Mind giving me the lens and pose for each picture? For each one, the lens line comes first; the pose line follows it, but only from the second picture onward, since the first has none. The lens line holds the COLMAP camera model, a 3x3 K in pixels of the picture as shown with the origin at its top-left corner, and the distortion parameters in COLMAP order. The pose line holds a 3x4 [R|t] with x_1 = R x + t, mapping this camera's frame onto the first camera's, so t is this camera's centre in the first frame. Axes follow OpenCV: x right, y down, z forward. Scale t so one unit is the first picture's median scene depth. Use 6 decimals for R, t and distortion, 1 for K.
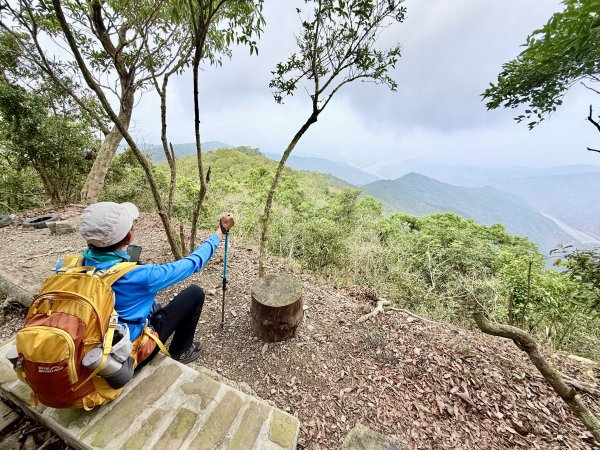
lens RADIAL K [[237.6, 0, 300.0], [0, 237.6, 225.0], [0, 0, 1]] dist [0.000501, -0.000303]
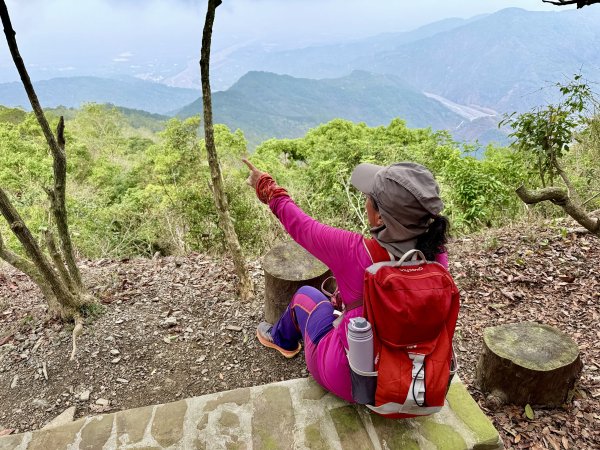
lens RADIAL K [[420.2, 0, 300.0], [0, 420.2, 225.0], [0, 0, 1]] dist [0.093808, -0.151350]
pose [[0.838824, -0.340287, 0.424946, -0.693201], [0.297411, 0.940235, 0.165845, -0.036035], [-0.455984, -0.012731, 0.889897, -0.124947]]
